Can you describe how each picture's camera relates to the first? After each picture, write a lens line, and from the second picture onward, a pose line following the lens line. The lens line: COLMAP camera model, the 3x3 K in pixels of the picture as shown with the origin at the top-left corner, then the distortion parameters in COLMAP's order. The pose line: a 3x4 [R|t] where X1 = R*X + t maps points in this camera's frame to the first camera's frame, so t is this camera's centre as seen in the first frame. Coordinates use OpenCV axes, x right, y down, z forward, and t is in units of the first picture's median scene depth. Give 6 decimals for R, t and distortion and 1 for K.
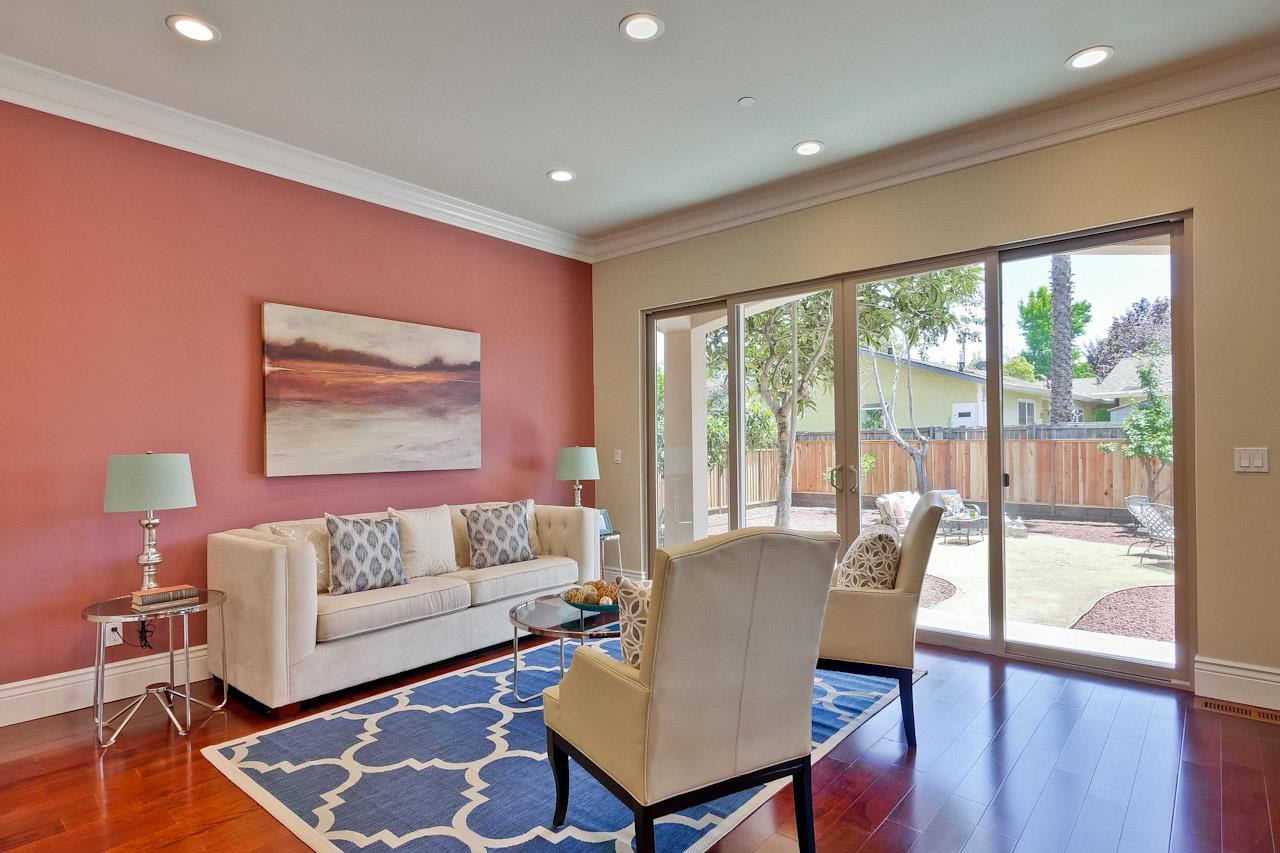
lens RADIAL K [[677.8, 0, 628.3], [0, 677.8, 439.3], [0, 0, 1]] dist [0.004230, -0.000978]
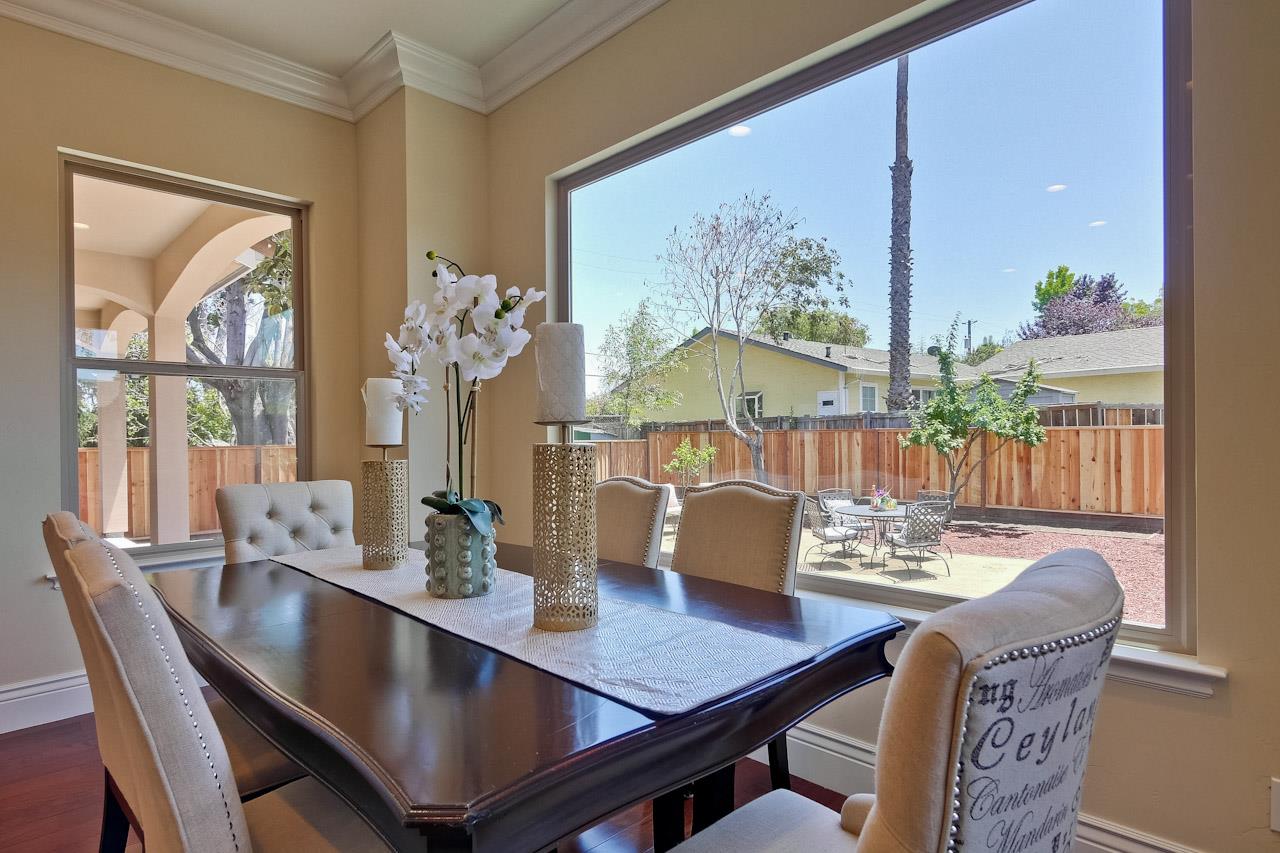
lens RADIAL K [[677.8, 0, 640.6], [0, 677.8, 434.9], [0, 0, 1]] dist [0.004230, -0.000978]
pose [[0.995962, -0.003281, -0.089712, 0.366073], [0.003791, 0.999978, 0.005512, 0.002013], [0.089692, -0.005830, 0.995952, 0.048383]]
